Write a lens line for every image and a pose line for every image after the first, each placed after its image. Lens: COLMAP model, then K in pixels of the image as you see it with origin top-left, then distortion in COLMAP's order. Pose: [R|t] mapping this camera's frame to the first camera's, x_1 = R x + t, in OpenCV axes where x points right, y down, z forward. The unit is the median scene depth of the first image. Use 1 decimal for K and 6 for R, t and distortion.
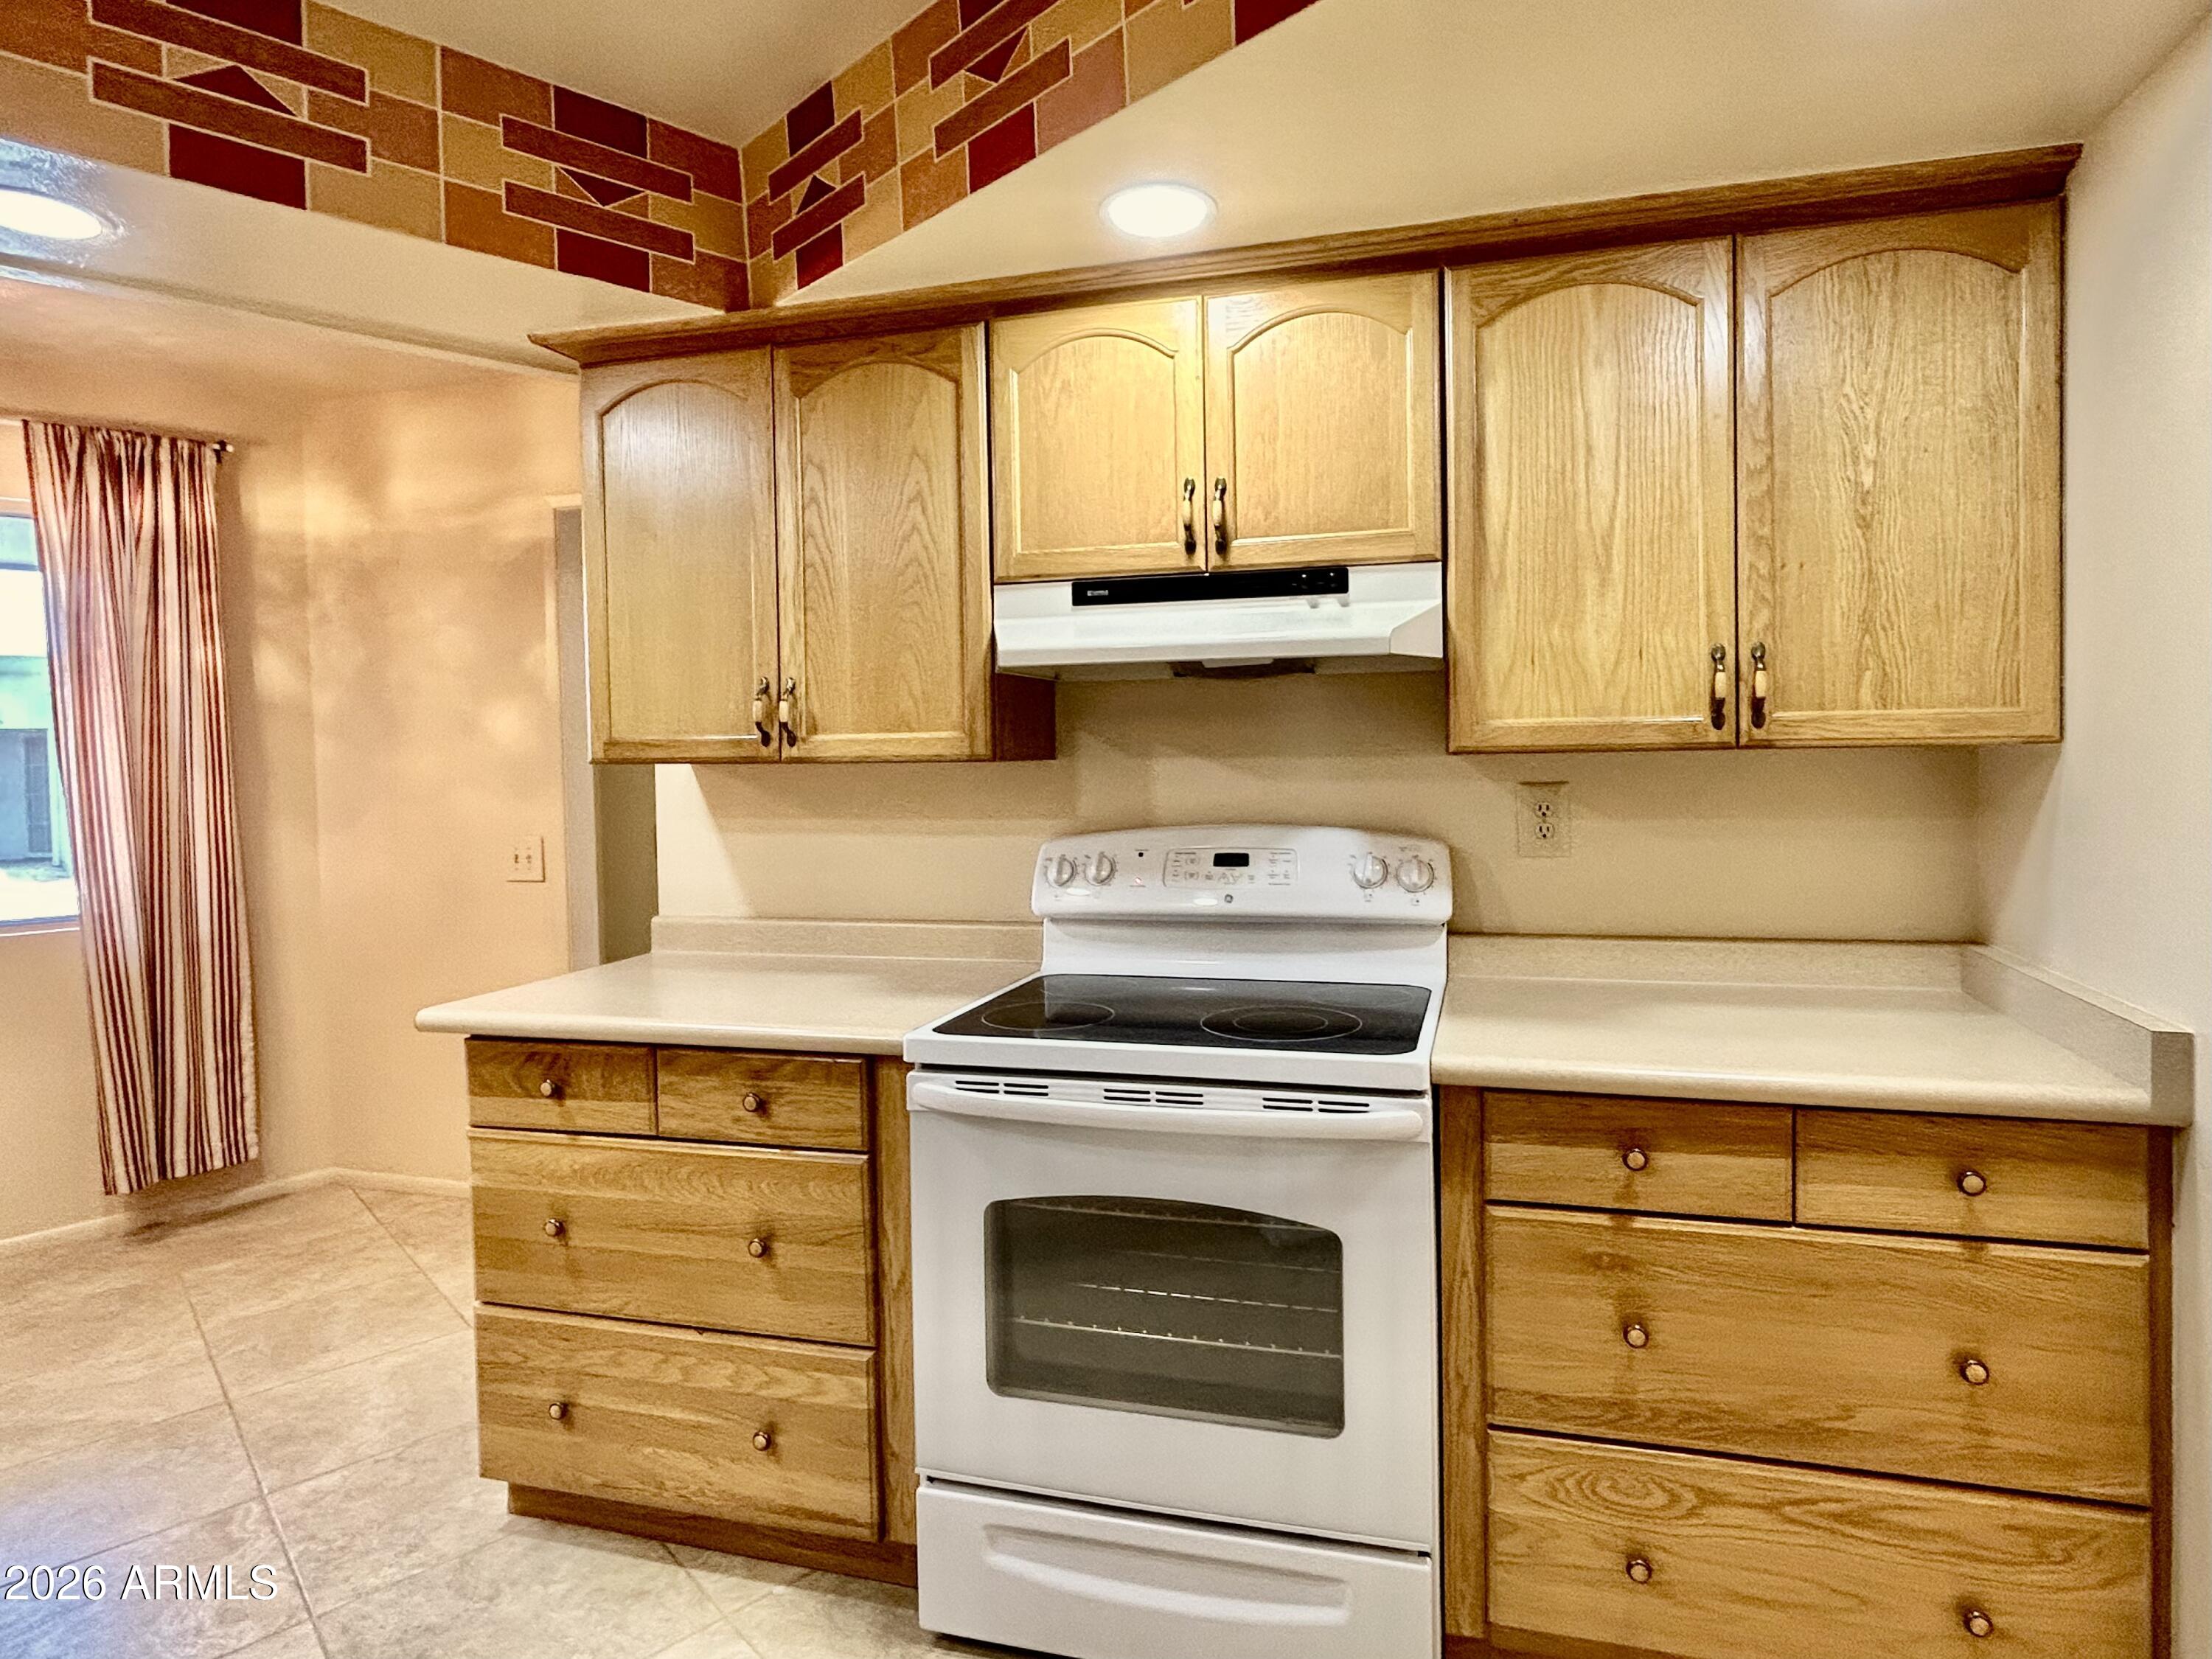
lens RADIAL K [[1229.8, 0, 1174.8], [0, 1229.8, 782.4], [0, 0, 1]] dist [-0.004349, 0.001826]
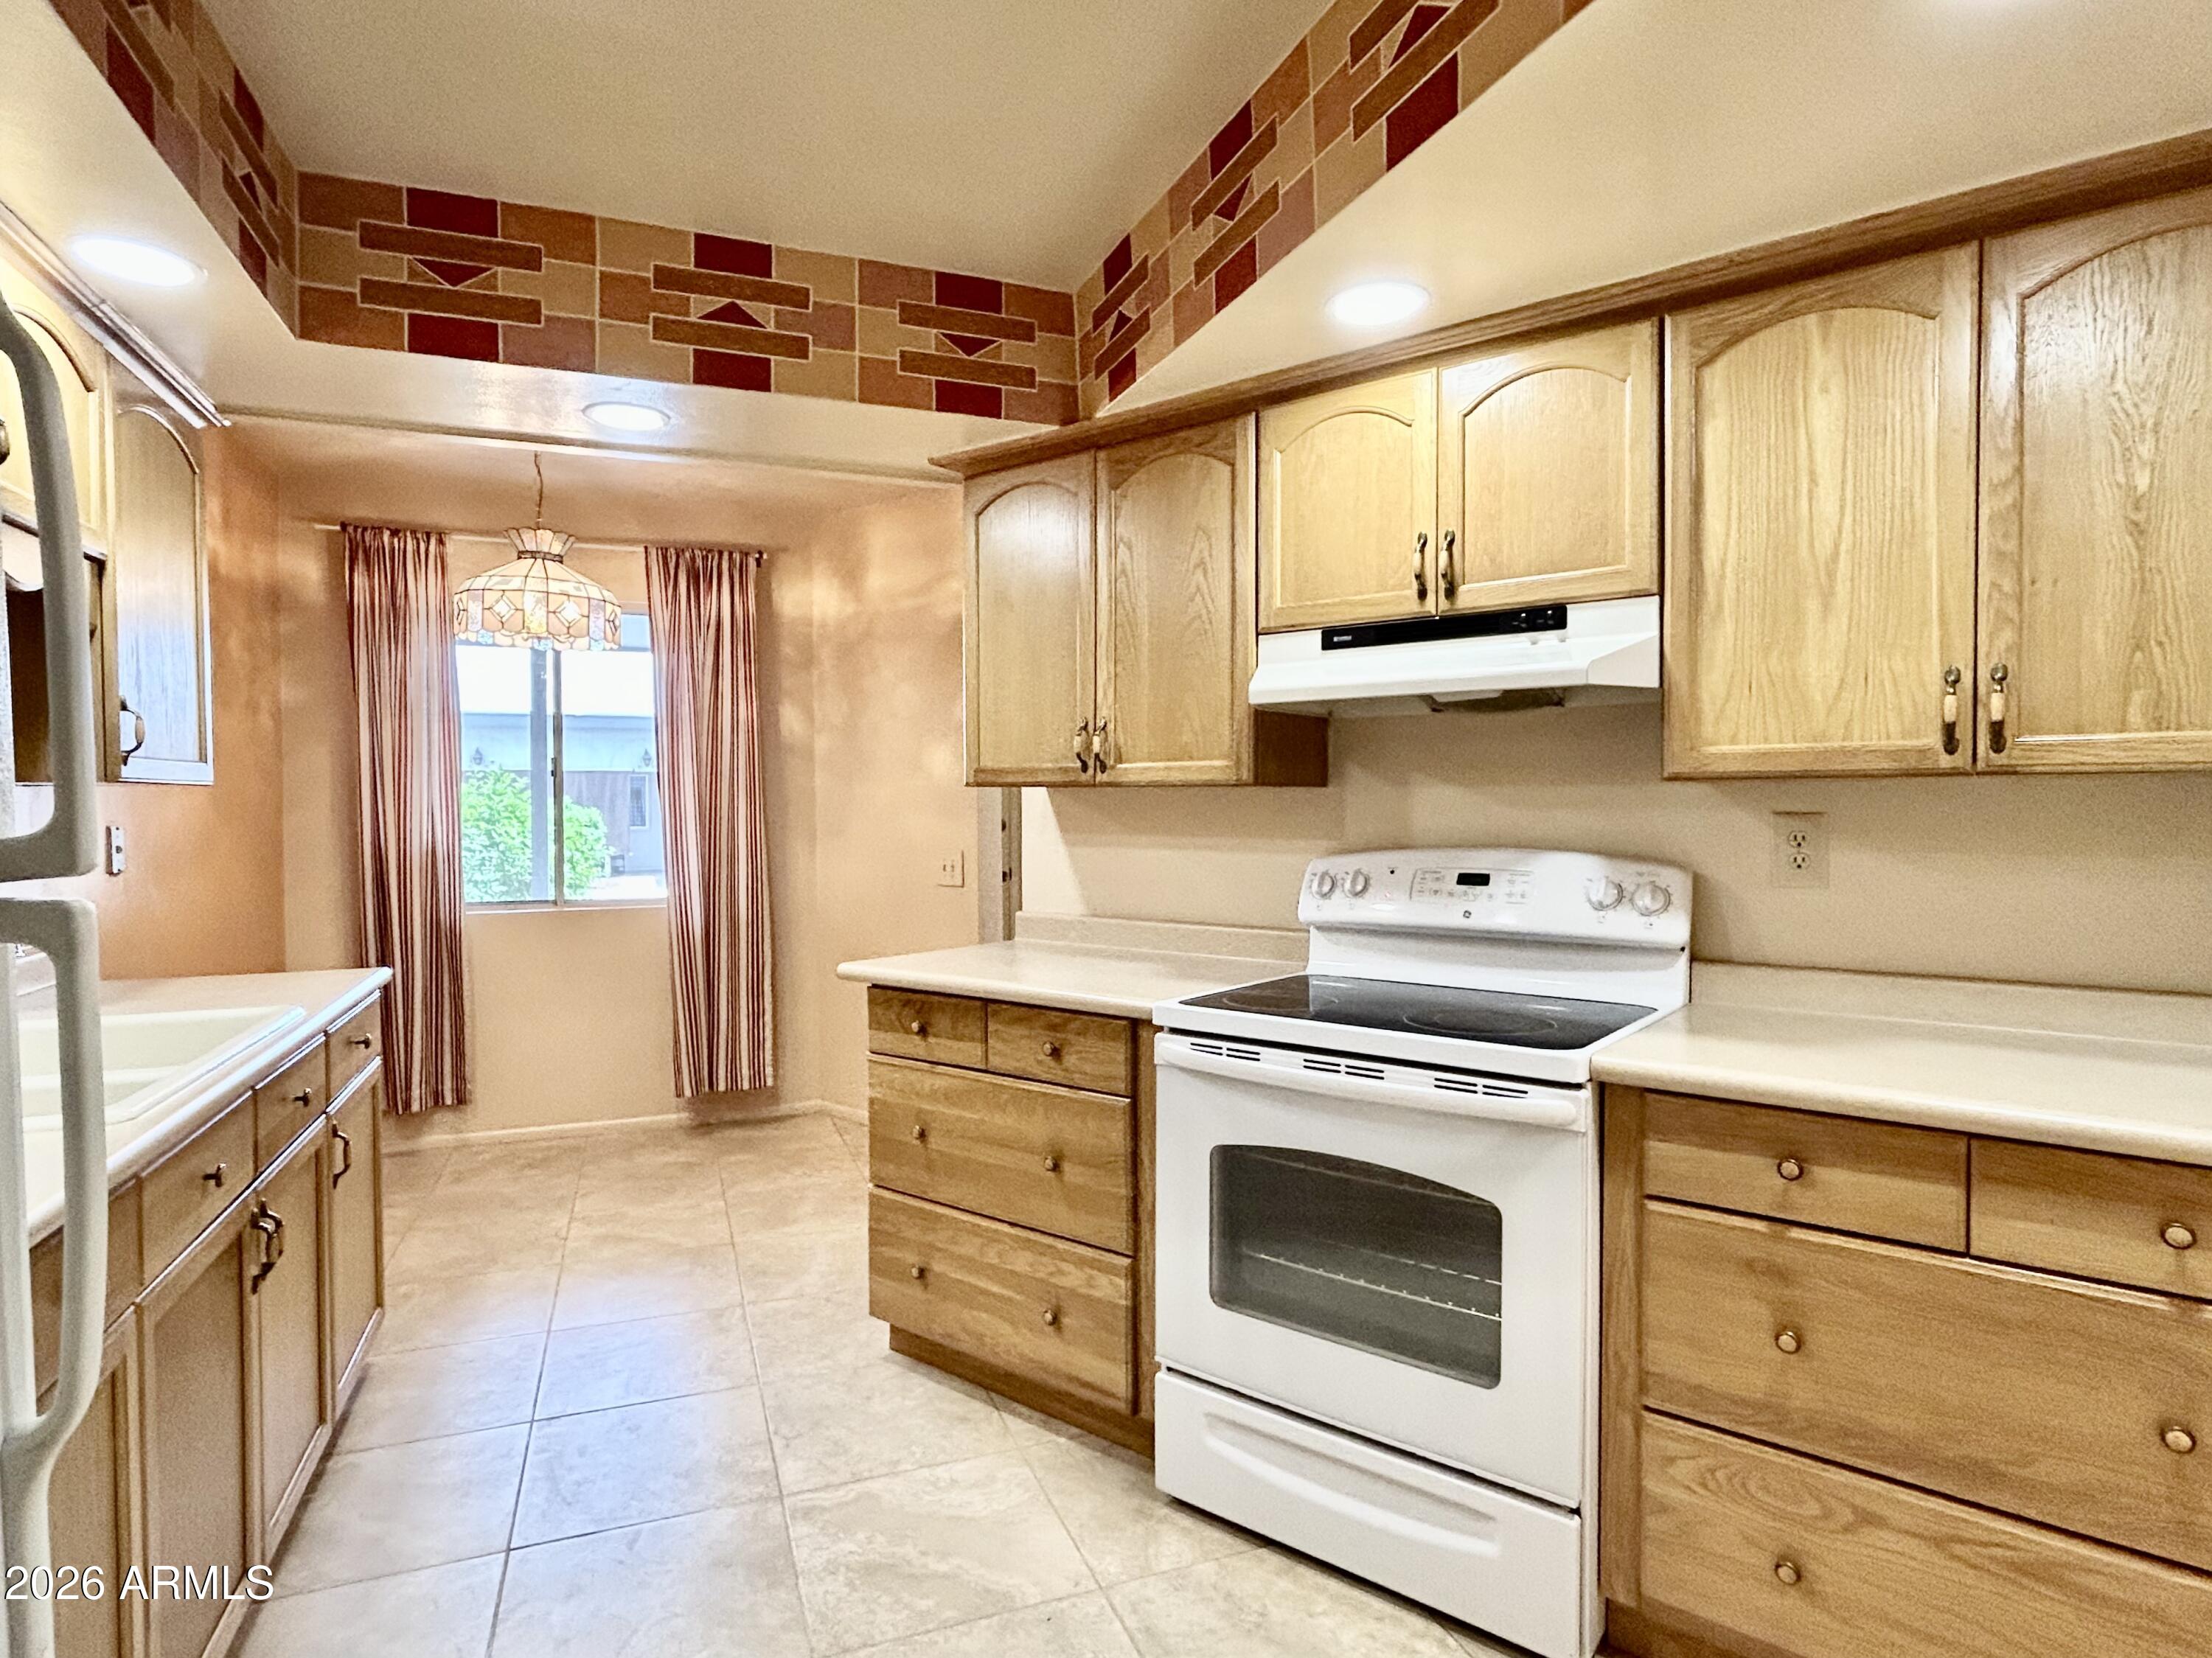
lens RADIAL K [[1177.9, 0, 1098.5], [0, 1177.9, 824.6], [0, 0, 1]] dist [-0.000563, 0.001898]
pose [[0.920784, 0.022909, -0.389400, 0.173534], [-0.023861, 0.999712, 0.002394, 0.023849], [0.389343, 0.007087, 0.921066, -0.105471]]
